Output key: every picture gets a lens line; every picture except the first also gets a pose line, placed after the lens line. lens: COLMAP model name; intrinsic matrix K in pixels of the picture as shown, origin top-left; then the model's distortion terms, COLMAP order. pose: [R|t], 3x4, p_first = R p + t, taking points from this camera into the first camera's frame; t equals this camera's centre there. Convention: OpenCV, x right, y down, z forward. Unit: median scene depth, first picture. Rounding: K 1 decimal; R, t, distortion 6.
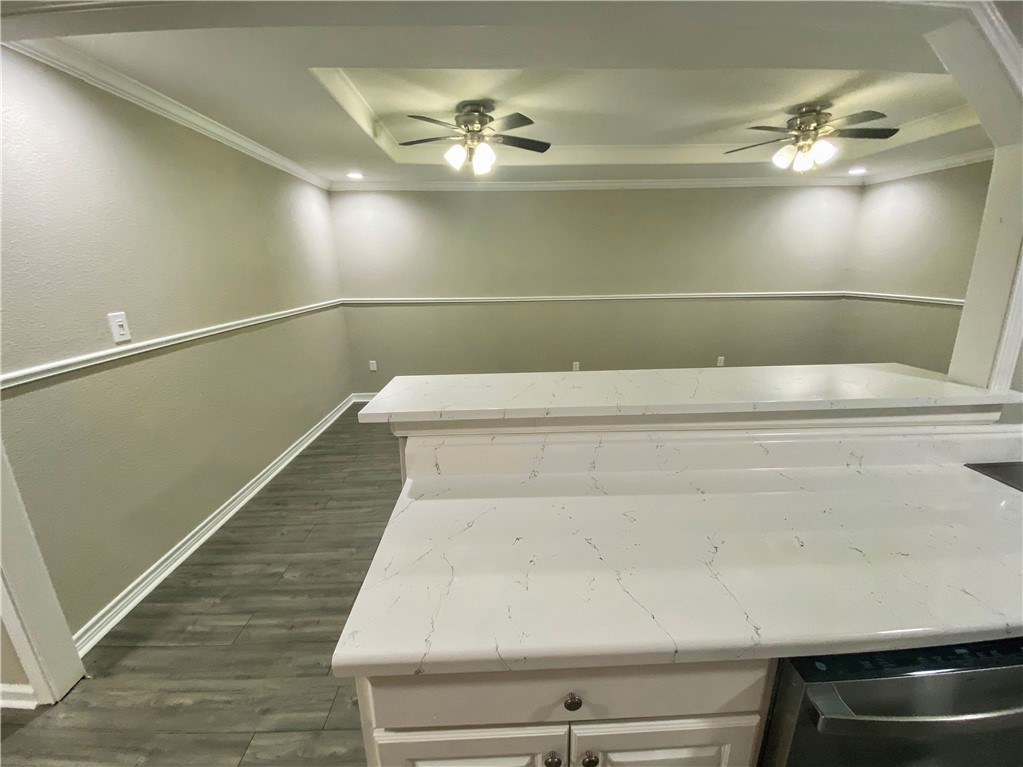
lens RADIAL K [[419.4, 0, 510.6], [0, 419.4, 384.6], [0, 0, 1]] dist [0.030177, -0.025635]
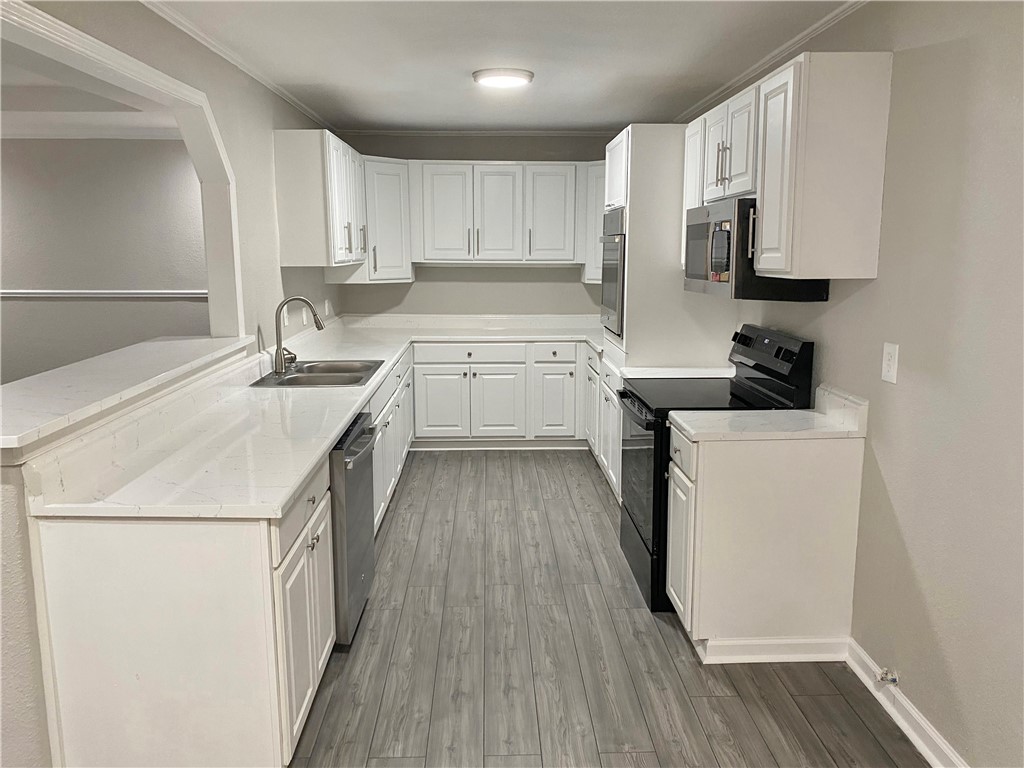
lens RADIAL K [[771.7, 0, 512.0], [0, 771.7, 384.0], [0, 0, 1]] dist [0.042875, -0.003032]
pose [[0.001115, -0.166759, 0.985997, -1.096739], [0.262054, 0.951589, 0.160643, -0.011733], [-0.965053, 0.258205, 0.044761, -0.034666]]
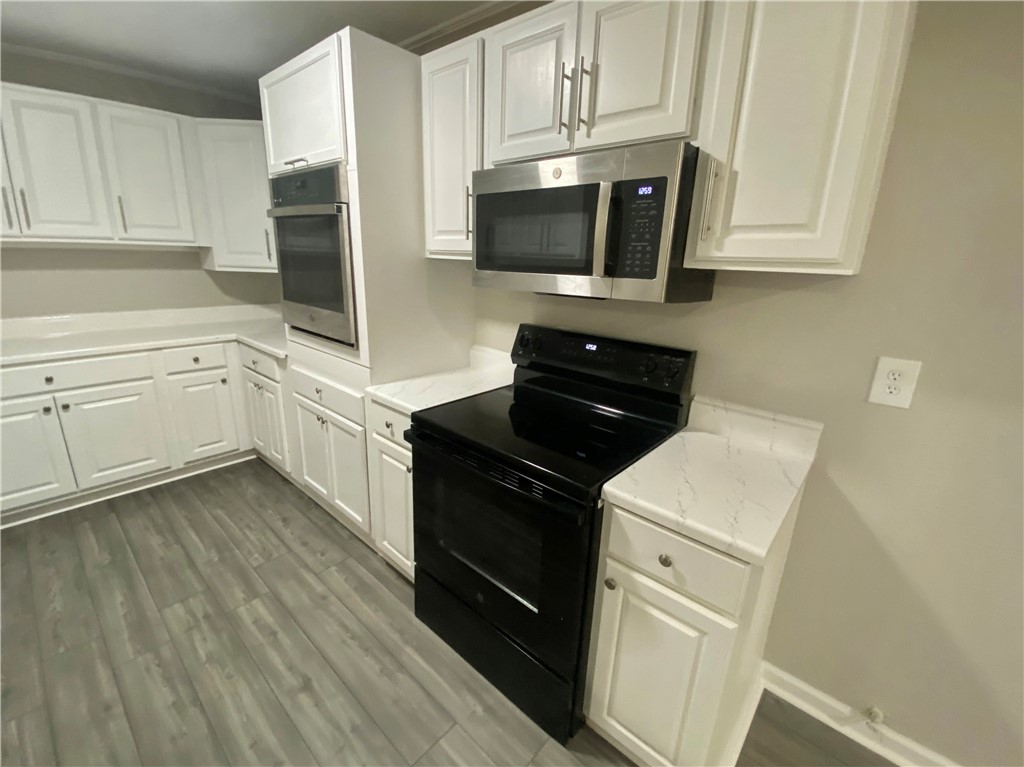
lens RADIAL K [[438.9, 0, 511.6], [0, 438.9, 381.9], [0, 0, 1]] dist [0.013729, -0.017180]
pose [[-0.726050, -0.211255, 0.654387, 0.197424], [0.147796, 0.881457, 0.448541, -0.010752], [-0.671571, 0.422379, -0.608760, 0.107840]]
